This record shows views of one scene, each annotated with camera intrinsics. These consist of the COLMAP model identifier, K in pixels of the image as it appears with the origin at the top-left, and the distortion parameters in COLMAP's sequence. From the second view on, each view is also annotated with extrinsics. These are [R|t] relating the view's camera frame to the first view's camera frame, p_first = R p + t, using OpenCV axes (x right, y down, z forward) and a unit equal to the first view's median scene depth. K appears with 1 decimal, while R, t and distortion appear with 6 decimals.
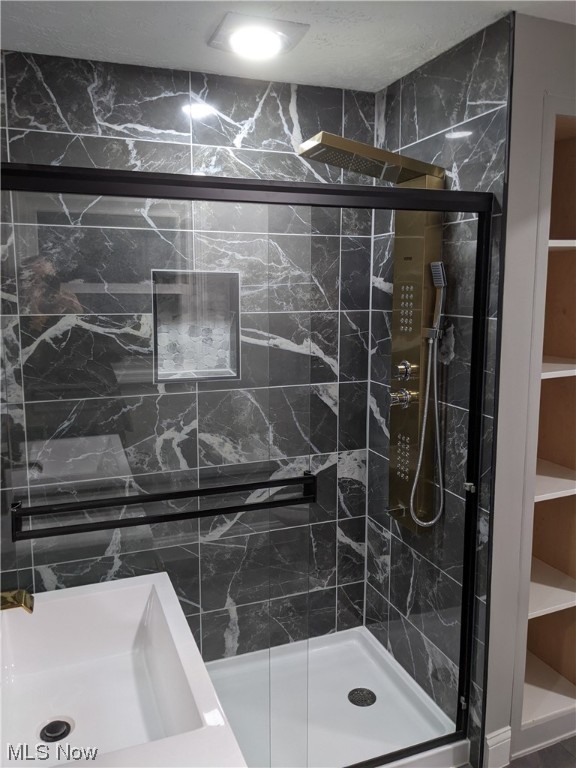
lens RADIAL K [[598.8, 0, 289.8], [0, 598.8, 380.1], [0, 0, 1]] dist [0.046770, -0.069121]
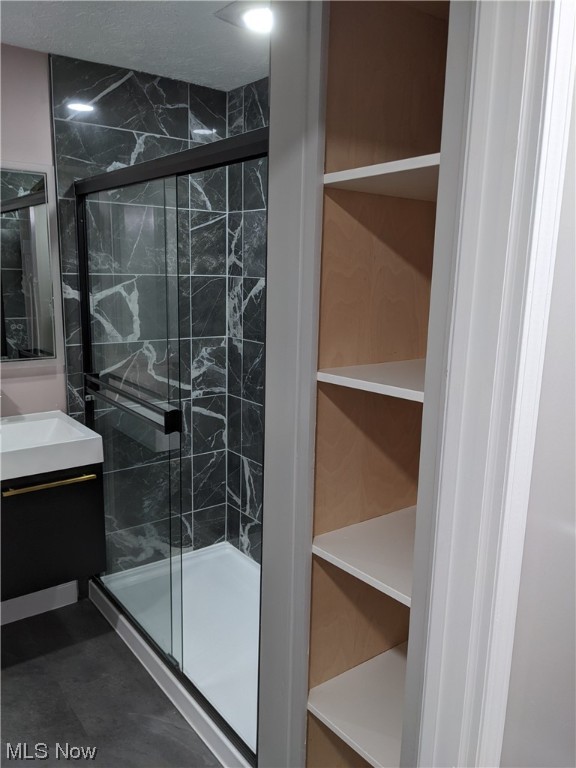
lens RADIAL K [[598.8, 0, 288.3], [0, 598.8, 386.7], [0, 0, 1]] dist [0.046770, -0.069121]
pose [[0.259410, 0.193377, -0.946209, 0.961097], [-0.150684, 0.975854, 0.158125, -0.094355], [0.953940, 0.101560, 0.282285, 0.725508]]
